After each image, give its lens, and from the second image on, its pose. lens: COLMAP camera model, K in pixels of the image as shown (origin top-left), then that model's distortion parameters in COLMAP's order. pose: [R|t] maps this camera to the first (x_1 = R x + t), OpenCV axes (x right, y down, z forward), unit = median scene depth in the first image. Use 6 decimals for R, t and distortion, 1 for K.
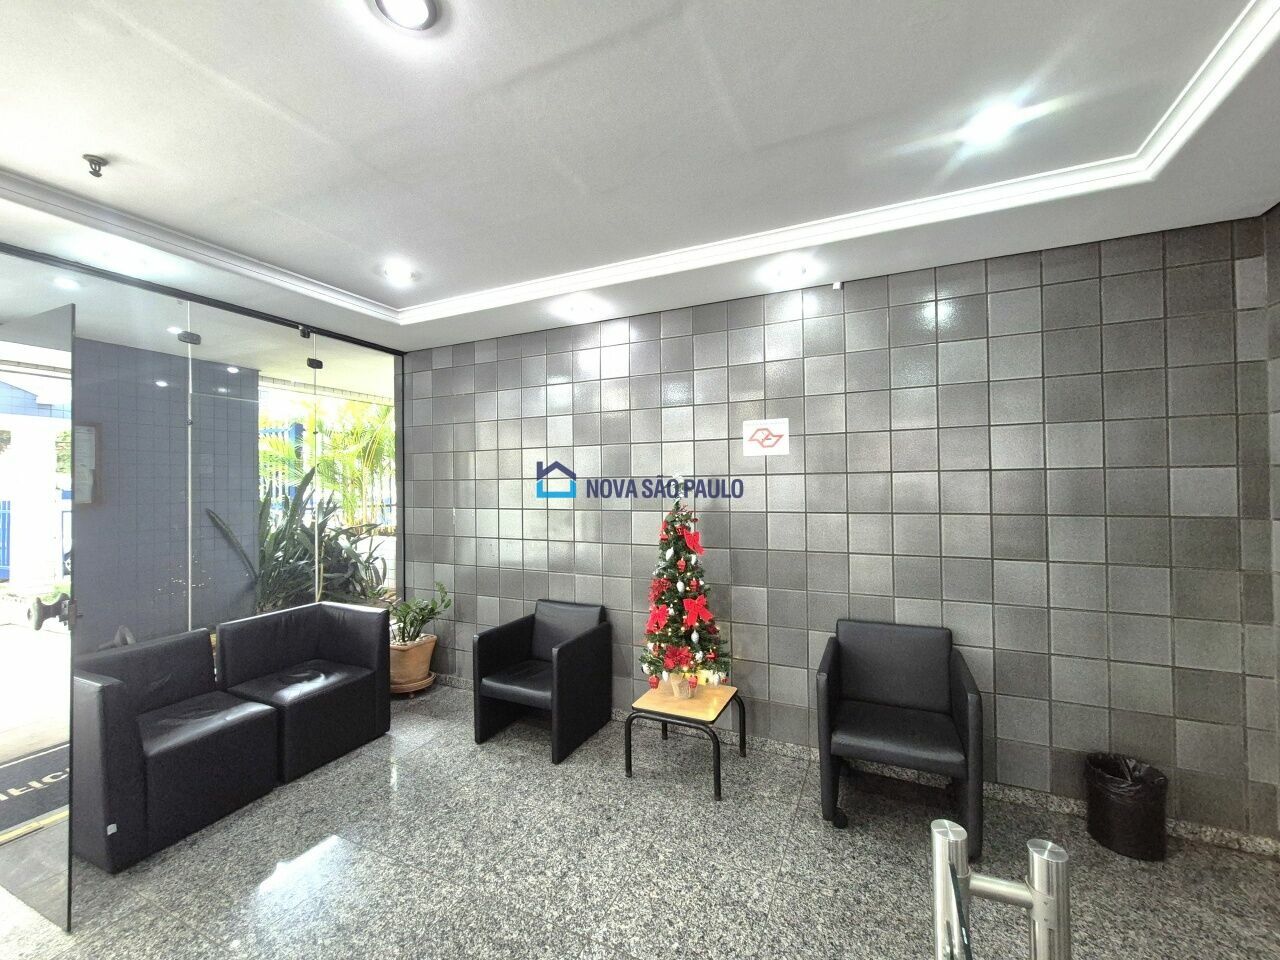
lens RADIAL K [[526.1, 0, 643.9], [0, 526.1, 481.6], [0, 0, 1]] dist [0.001117, -0.000021]
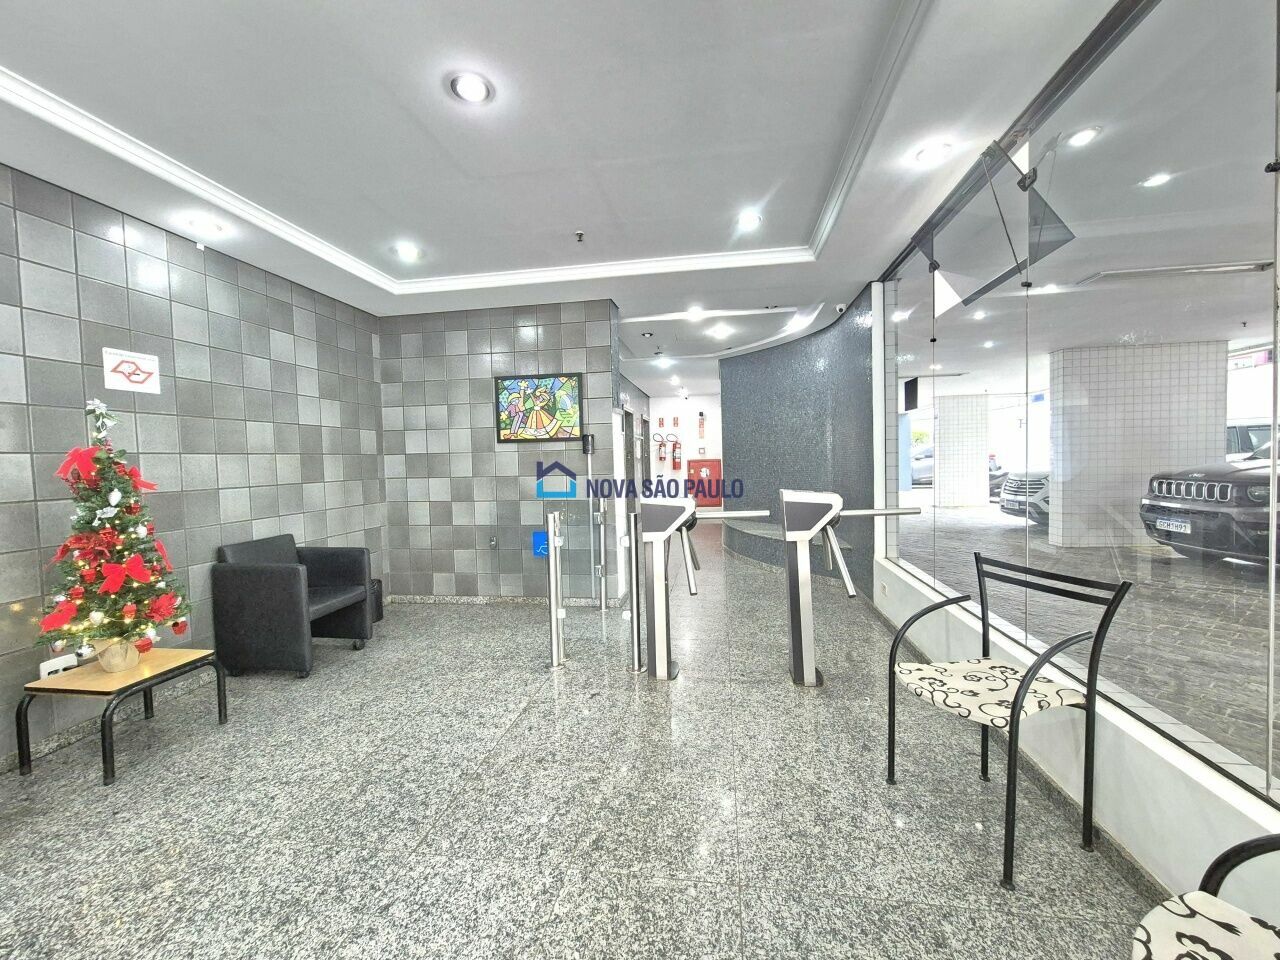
lens RADIAL K [[526.1, 0, 642.0], [0, 526.1, 478.9], [0, 0, 1]] dist [0.001117, -0.000021]
pose [[-0.283684, -0.017030, 0.958766, -1.019373], [0.020418, 0.999508, 0.023795, 0.111762], [-0.958700, 0.026327, -0.283197, 0.468954]]
